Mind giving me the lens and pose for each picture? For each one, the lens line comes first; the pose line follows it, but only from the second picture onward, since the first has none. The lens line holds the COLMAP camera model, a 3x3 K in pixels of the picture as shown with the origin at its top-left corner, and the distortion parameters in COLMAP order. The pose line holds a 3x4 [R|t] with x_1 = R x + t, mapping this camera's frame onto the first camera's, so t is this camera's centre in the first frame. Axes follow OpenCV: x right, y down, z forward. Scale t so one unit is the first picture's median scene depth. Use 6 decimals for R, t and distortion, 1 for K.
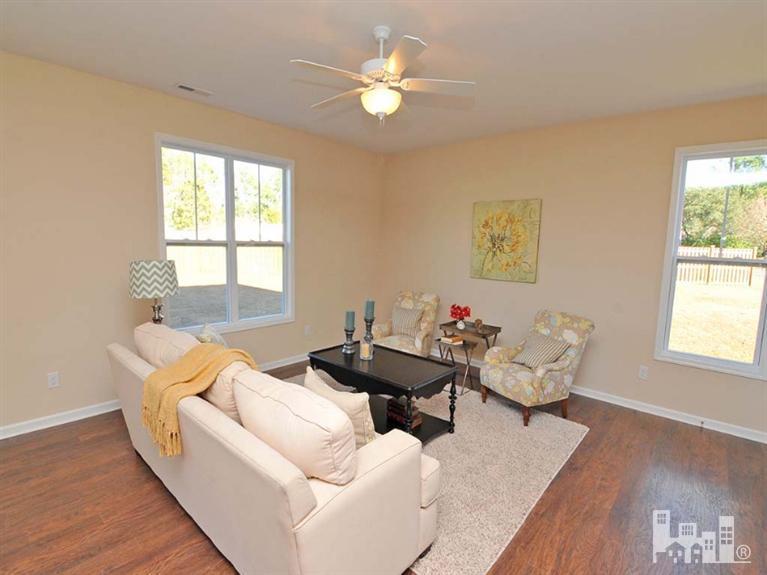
lens RADIAL K [[381.4, 0, 383.5], [0, 381.4, 287.5], [0, 0, 1]] dist [-0.002037, -0.000300]
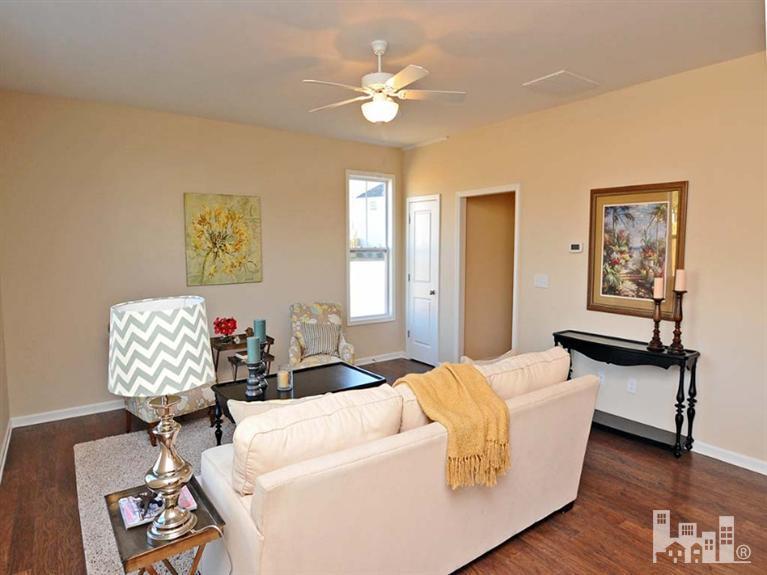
lens RADIAL K [[485.7, 0, 383.5], [0, 485.7, 287.5], [0, 0, 1]] dist [-0.002726, -0.000584]
pose [[0.228005, -0.119792, 0.966263, -0.763146], [0.123939, 0.987901, 0.093229, -0.076707], [-0.965739, 0.098501, 0.240093, 0.407461]]
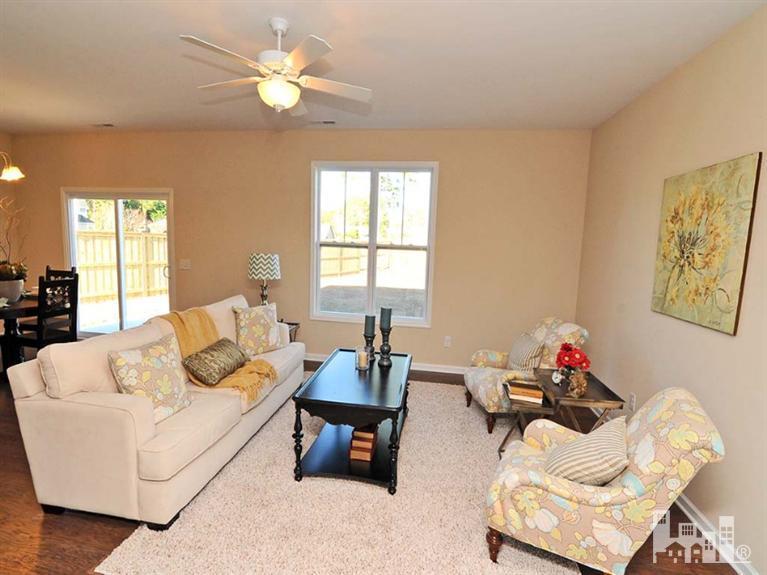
lens RADIAL K [[388.7, 0, 383.5], [0, 388.7, 287.5], [0, 0, 1]] dist [-0.000106, -0.000502]
pose [[0.545194, 0.093176, -0.833116, 0.566544], [-0.125821, 0.991642, 0.028567, -0.029282], [0.828814, 0.089249, 0.552360, 0.387582]]
